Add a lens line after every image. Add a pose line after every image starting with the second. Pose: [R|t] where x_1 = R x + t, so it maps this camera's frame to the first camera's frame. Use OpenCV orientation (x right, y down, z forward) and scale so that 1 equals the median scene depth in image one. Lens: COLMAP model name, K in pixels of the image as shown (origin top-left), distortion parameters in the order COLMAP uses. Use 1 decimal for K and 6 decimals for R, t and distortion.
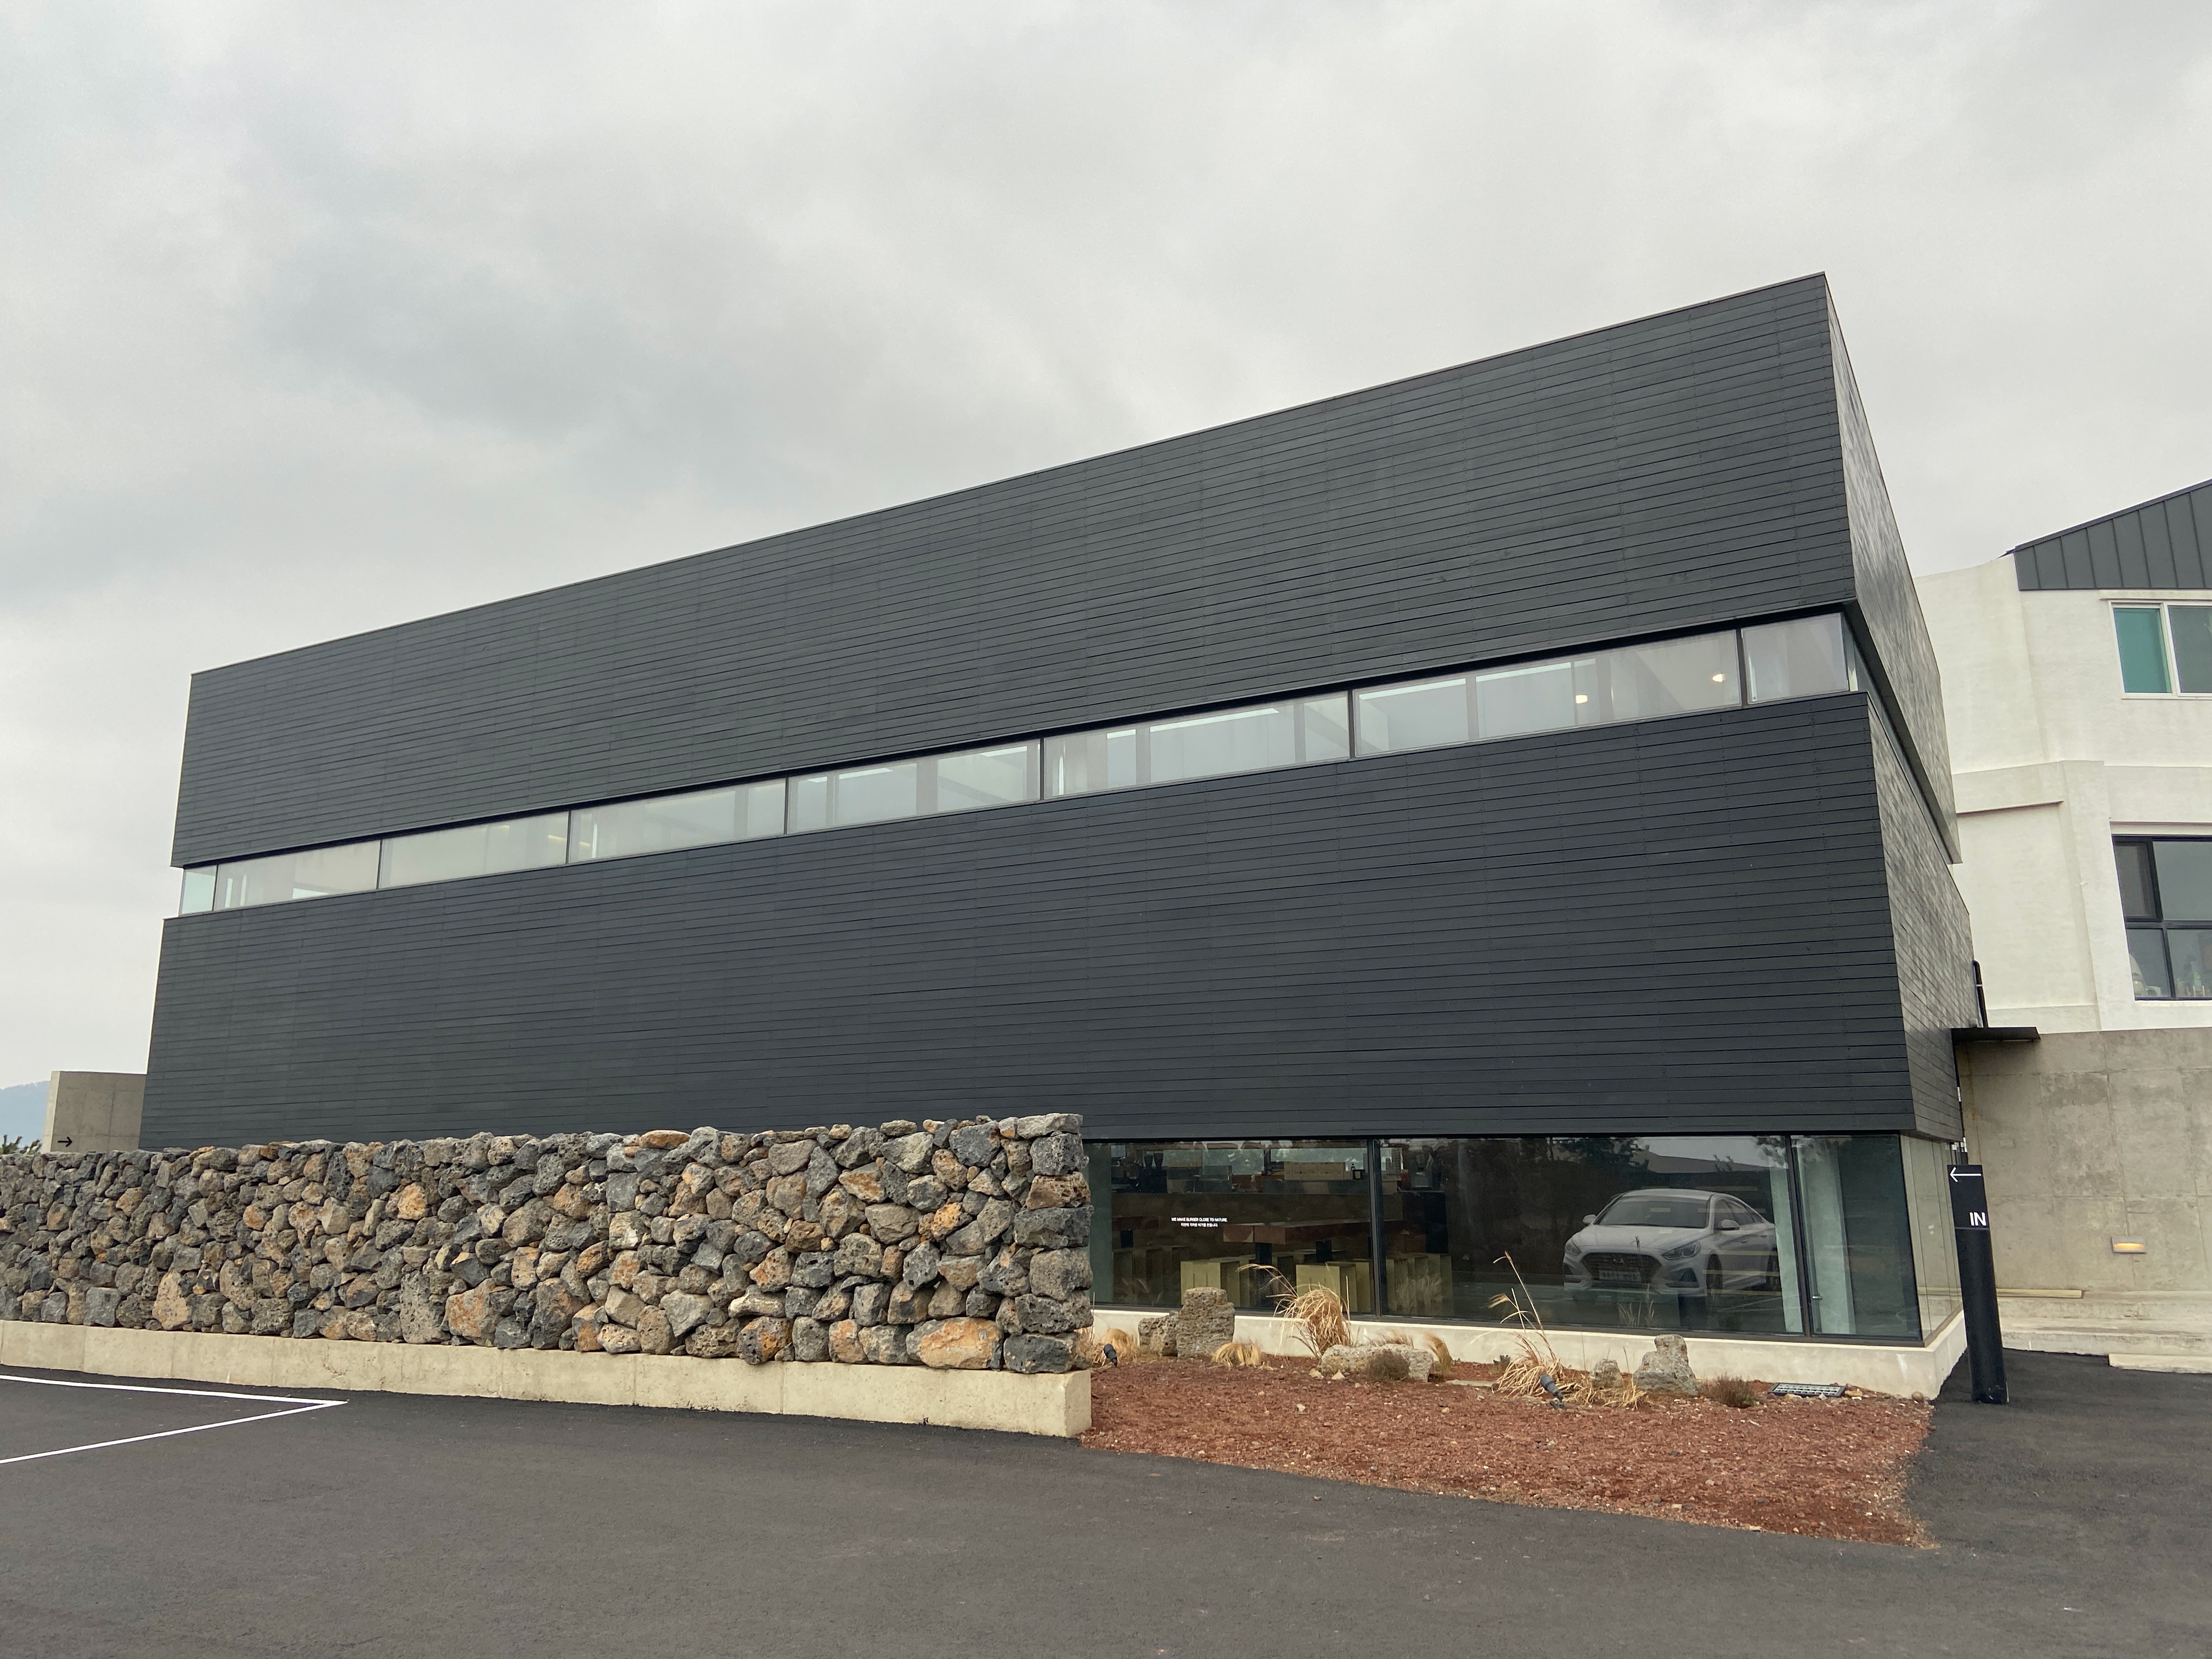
lens RADIAL K [[1633.3, 0, 1106.0], [0, 1633.3, 829.5], [0, 0, 1]] dist [0.067277, -0.000494]
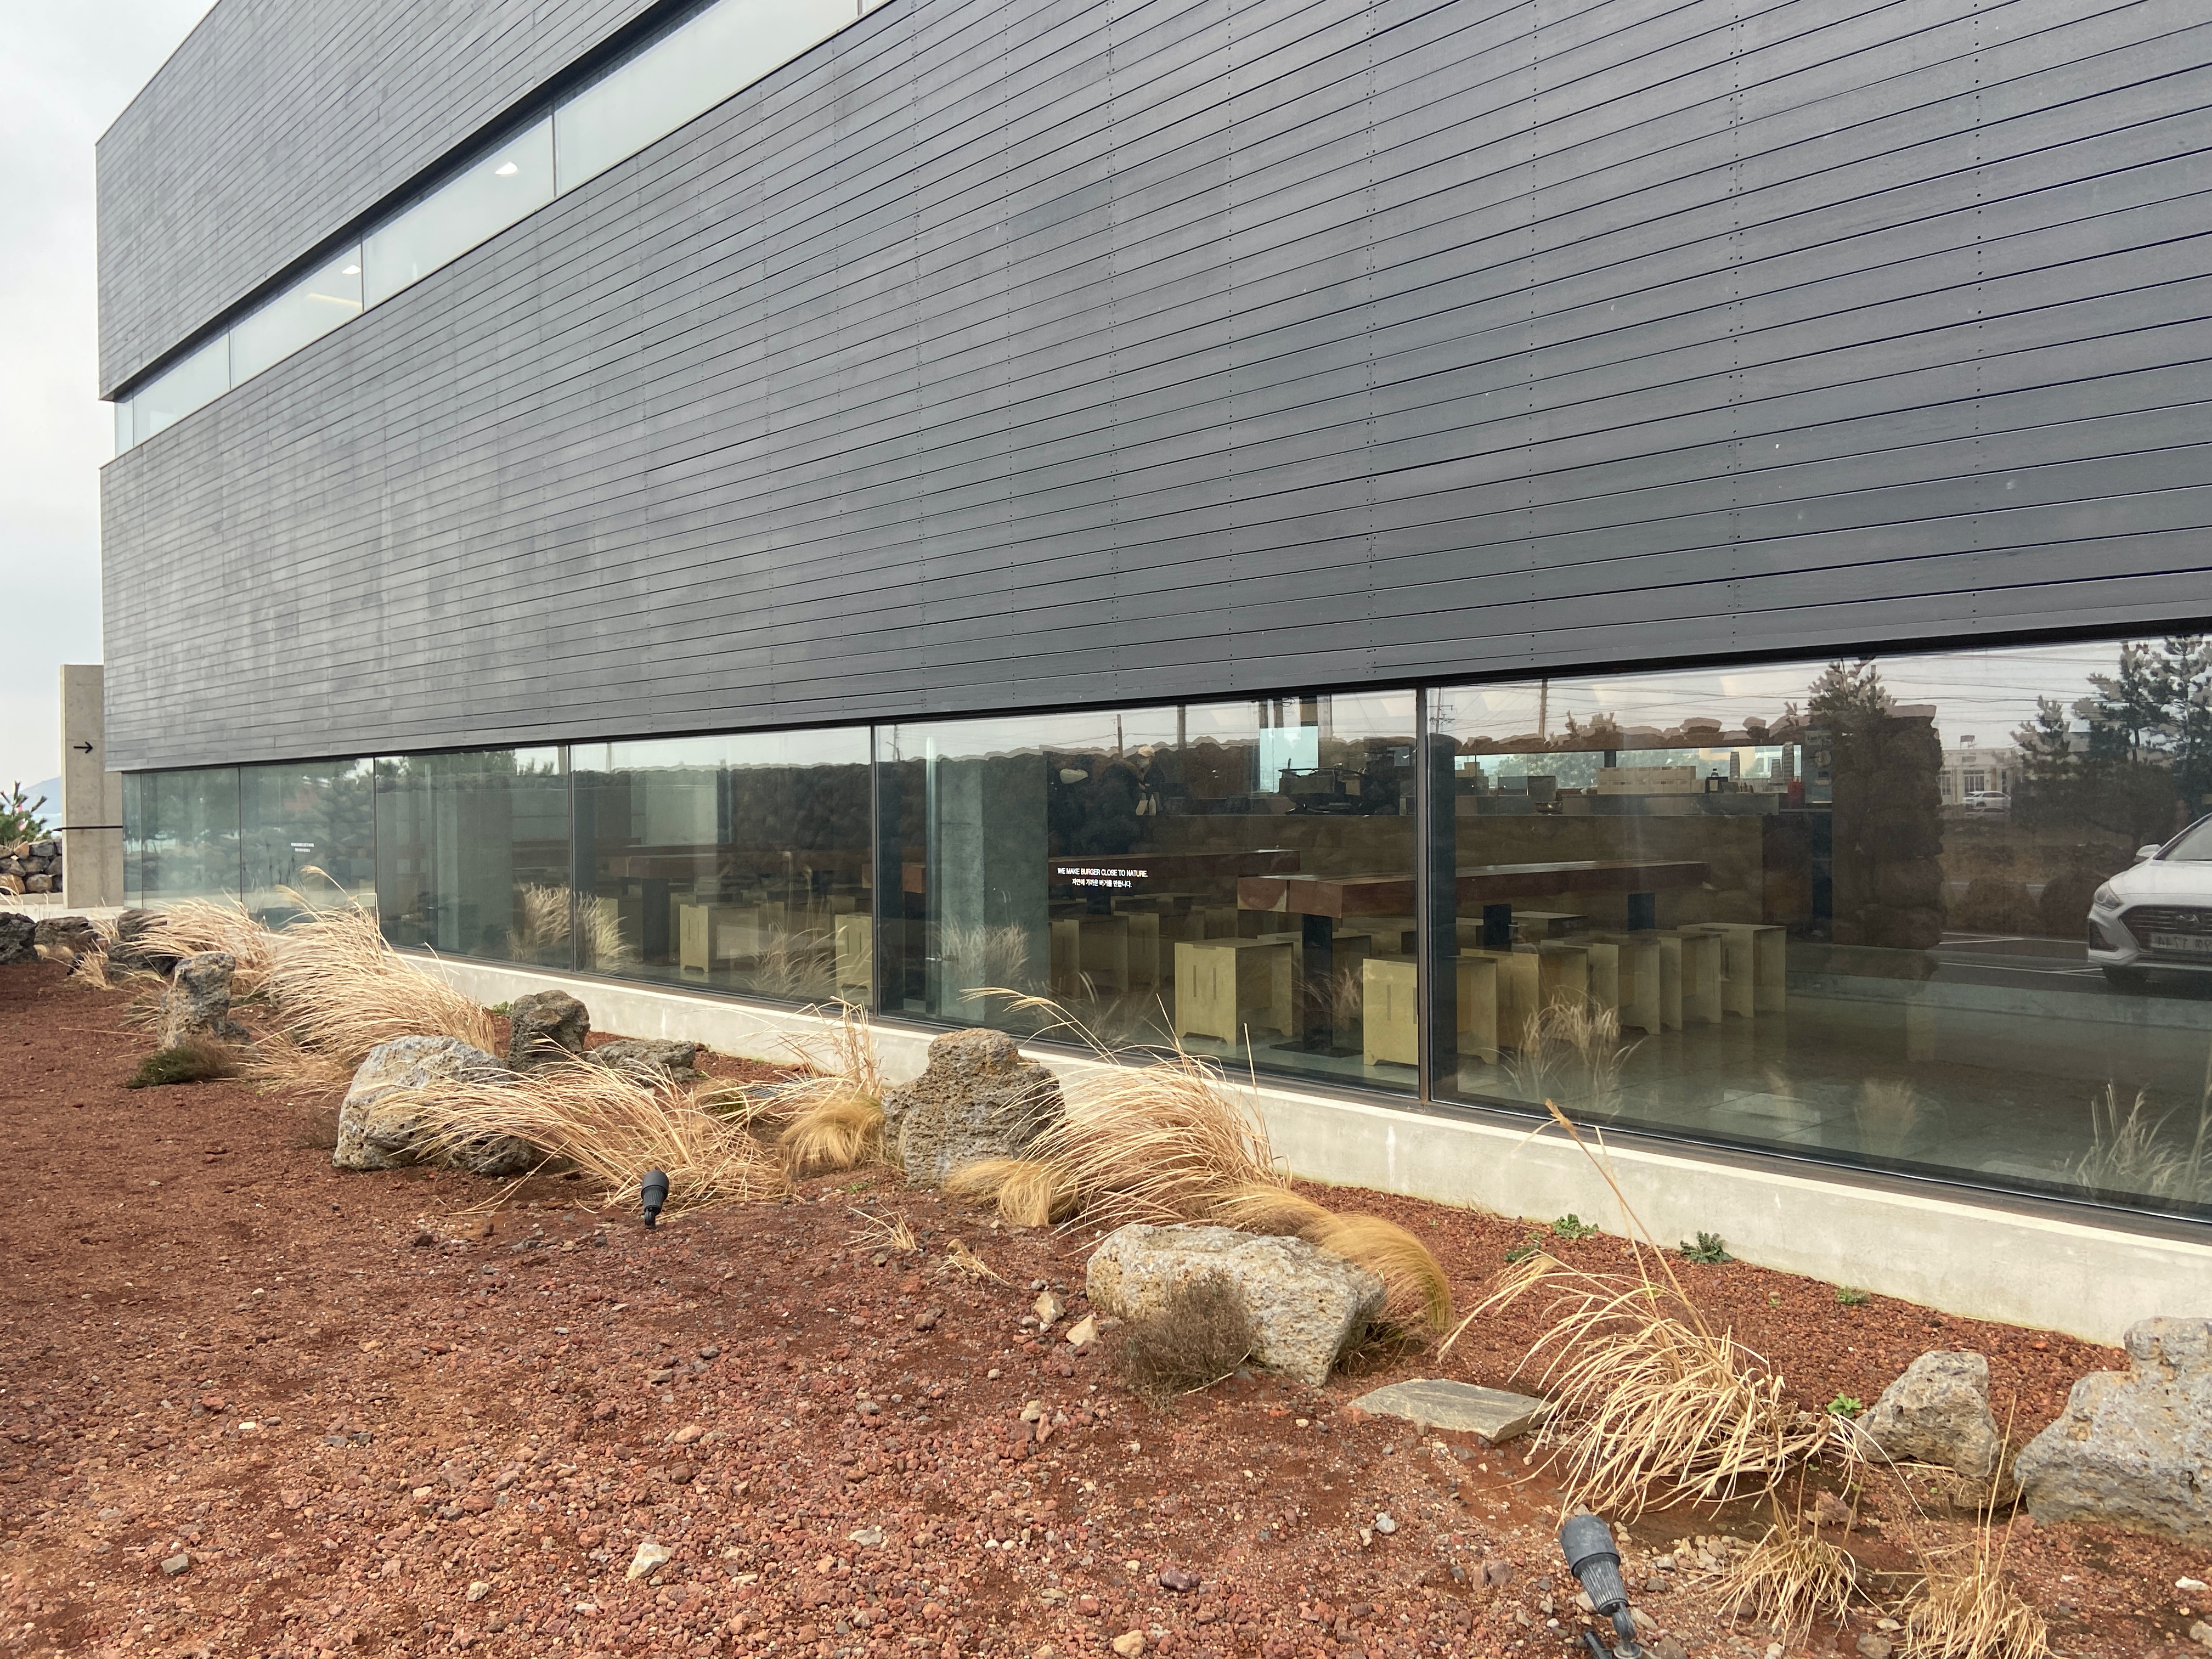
lens RADIAL K [[1679.2, 0, 1047.5], [0, 1679.2, 835.4], [0, 0, 1]] dist [0.001019, -0.001963]
pose [[0.948047, 0.003269, -0.318114, 0.122859], [0.069692, 0.973524, 0.217700, 0.076441], [0.310403, -0.228560, 0.922719, 0.347193]]
